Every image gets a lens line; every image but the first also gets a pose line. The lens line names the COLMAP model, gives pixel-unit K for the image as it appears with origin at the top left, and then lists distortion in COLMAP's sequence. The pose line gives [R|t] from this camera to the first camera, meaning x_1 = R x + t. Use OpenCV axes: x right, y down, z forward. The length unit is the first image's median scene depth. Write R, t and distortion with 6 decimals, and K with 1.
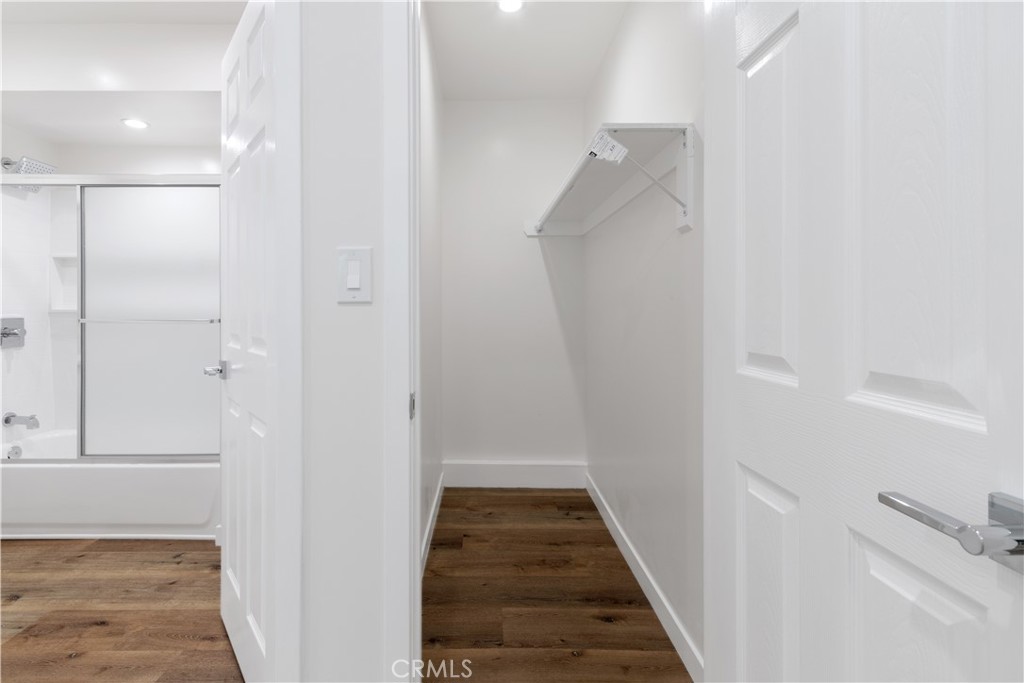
lens RADIAL K [[491.0, 0, 488.9], [0, 491.0, 313.9], [0, 0, 1]] dist [0.006402, -0.002419]
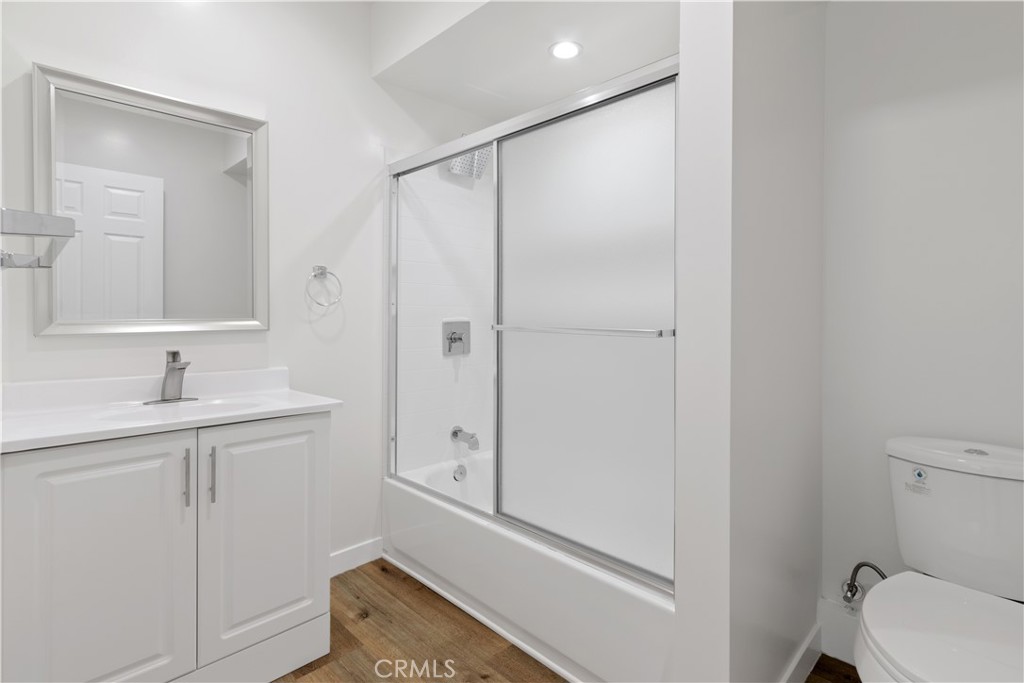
lens RADIAL K [[491.0, 0, 513.6], [0, 491.0, 316.5], [0, 0, 1]] dist [0.006402, -0.002419]
pose [[0.693712, 0.004795, -0.720236, -0.283259], [-0.003552, 0.999988, 0.003236, -0.004517], [0.720243, 0.000314, 0.693721, 0.503018]]
